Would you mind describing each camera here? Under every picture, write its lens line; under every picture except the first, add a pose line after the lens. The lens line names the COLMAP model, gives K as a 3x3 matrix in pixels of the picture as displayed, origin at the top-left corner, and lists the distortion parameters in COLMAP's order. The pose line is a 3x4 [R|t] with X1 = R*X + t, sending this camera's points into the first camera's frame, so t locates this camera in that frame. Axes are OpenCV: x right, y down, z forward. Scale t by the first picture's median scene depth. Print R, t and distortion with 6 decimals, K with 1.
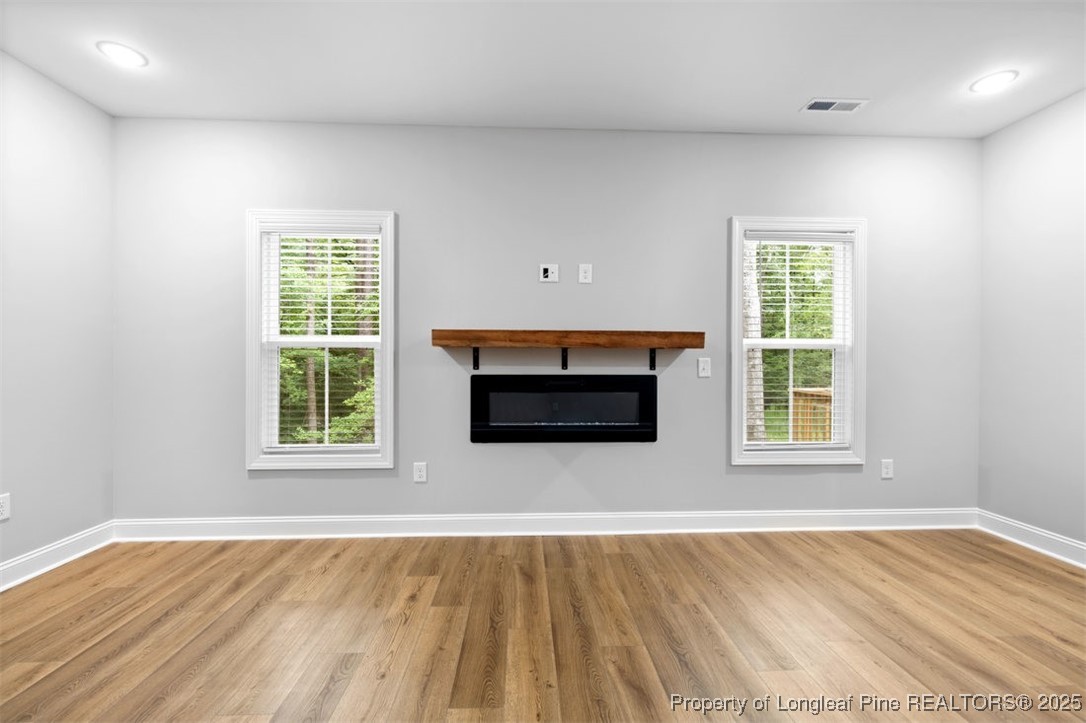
lens RADIAL K [[466.3, 0, 542.6], [0, 466.3, 362.0], [0, 0, 1]] dist [0.001818, 0.000196]
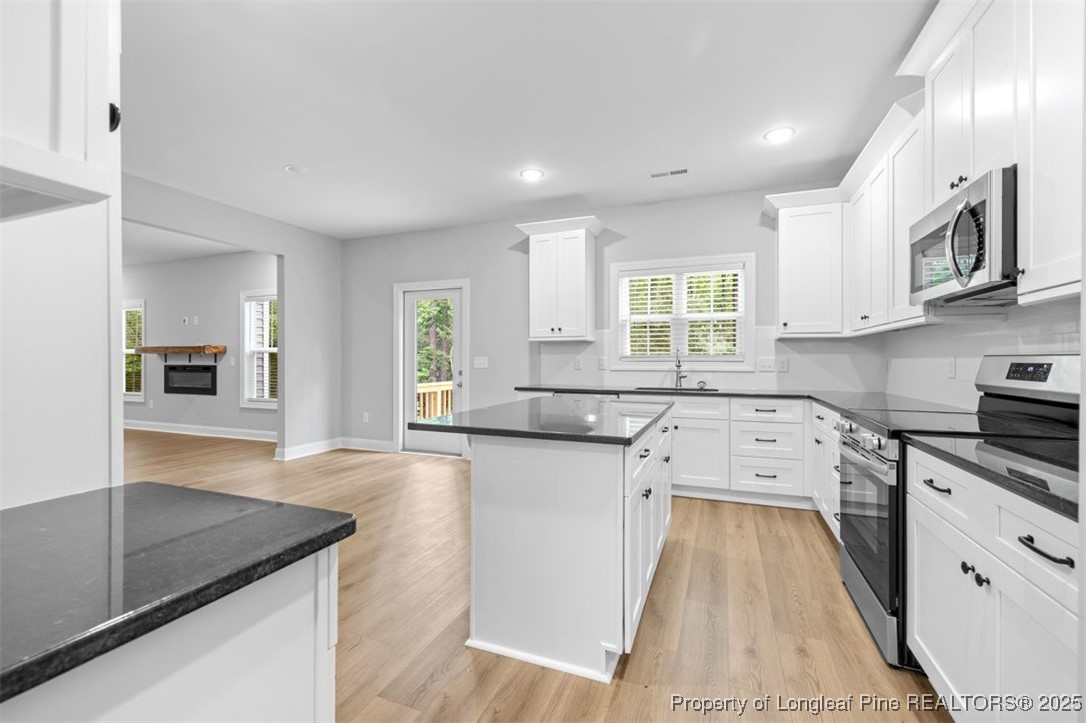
lens RADIAL K [[466.3, 0, 541.7], [0, 466.3, 359.7], [0, 0, 1]] dist [0.001818, 0.000196]
pose [[0.915311, 0.000640, -0.402747, 2.569616], [-0.004479, 0.999953, -0.008590, 0.013656], [0.402723, 0.009667, 0.915271, -0.414035]]
